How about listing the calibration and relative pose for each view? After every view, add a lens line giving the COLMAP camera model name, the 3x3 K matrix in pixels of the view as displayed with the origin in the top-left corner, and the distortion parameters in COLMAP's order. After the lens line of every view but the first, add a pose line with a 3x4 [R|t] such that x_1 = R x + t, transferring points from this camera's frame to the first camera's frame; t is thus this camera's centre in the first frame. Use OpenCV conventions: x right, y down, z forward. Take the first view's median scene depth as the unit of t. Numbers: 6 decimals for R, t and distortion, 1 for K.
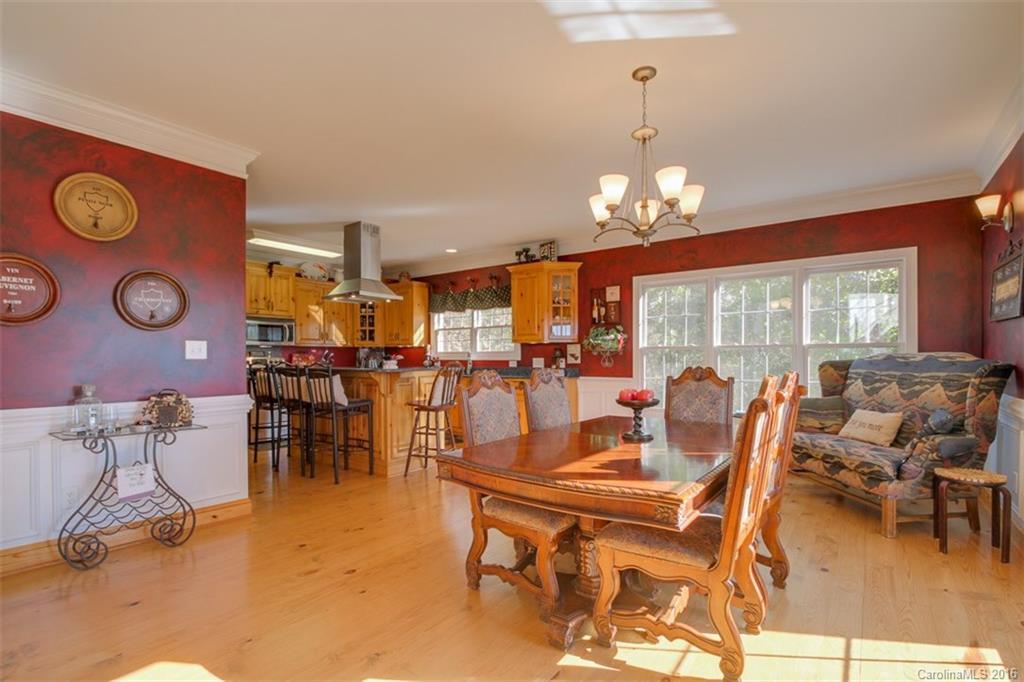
lens RADIAL K [[482.8, 0, 520.9], [0, 482.8, 359.0], [0, 0, 1]] dist [0.000014, 0.000014]
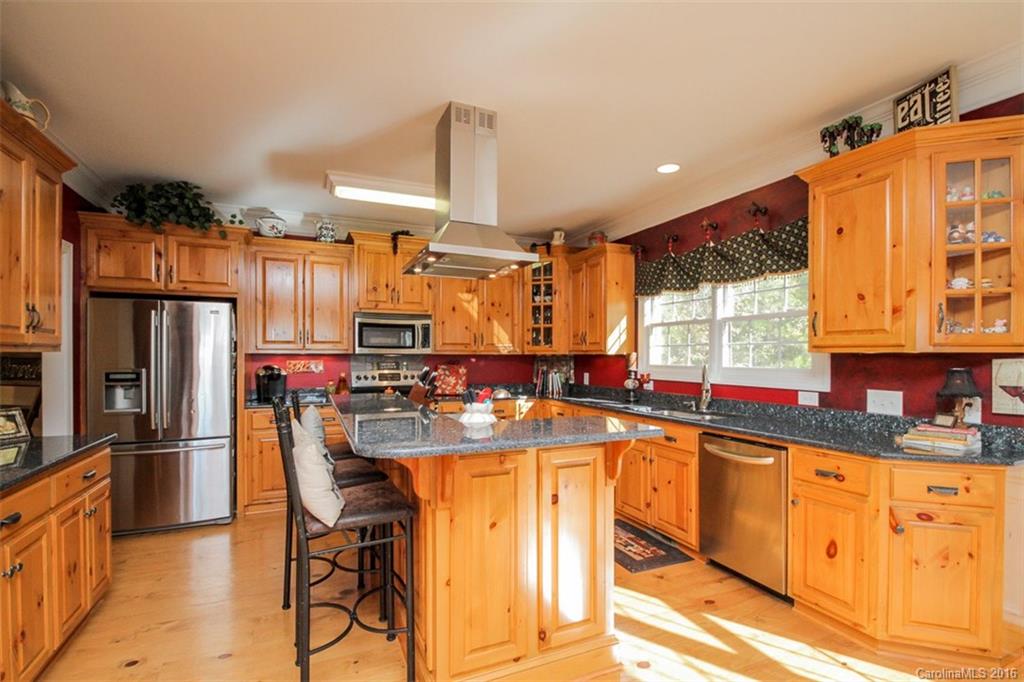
lens RADIAL K [[487.1, 0, 511.8], [0, 487.1, 358.1], [0, 0, 1]] dist [-0.004159, -0.002381]
pose [[0.861937, 0.010445, -0.506908, -0.023501], [-0.008911, 0.999945, 0.005451, -0.025557], [0.506938, -0.000181, 0.861983, 0.451829]]
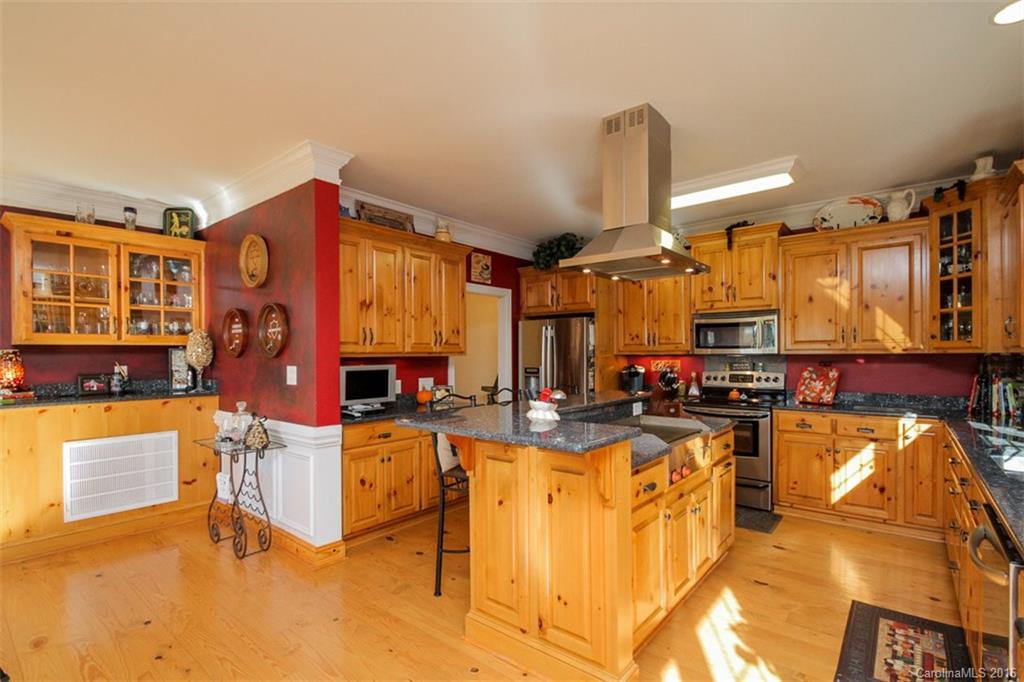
lens RADIAL K [[487.1, 0, 522.2], [0, 487.1, 353.7], [0, 0, 1]] dist [-0.004159, -0.002381]
pose [[-0.062083, 0.005347, -0.998057, 0.142958], [0.004140, 0.999978, 0.005100, -0.030966], [0.998062, -0.003815, -0.062104, 0.701450]]
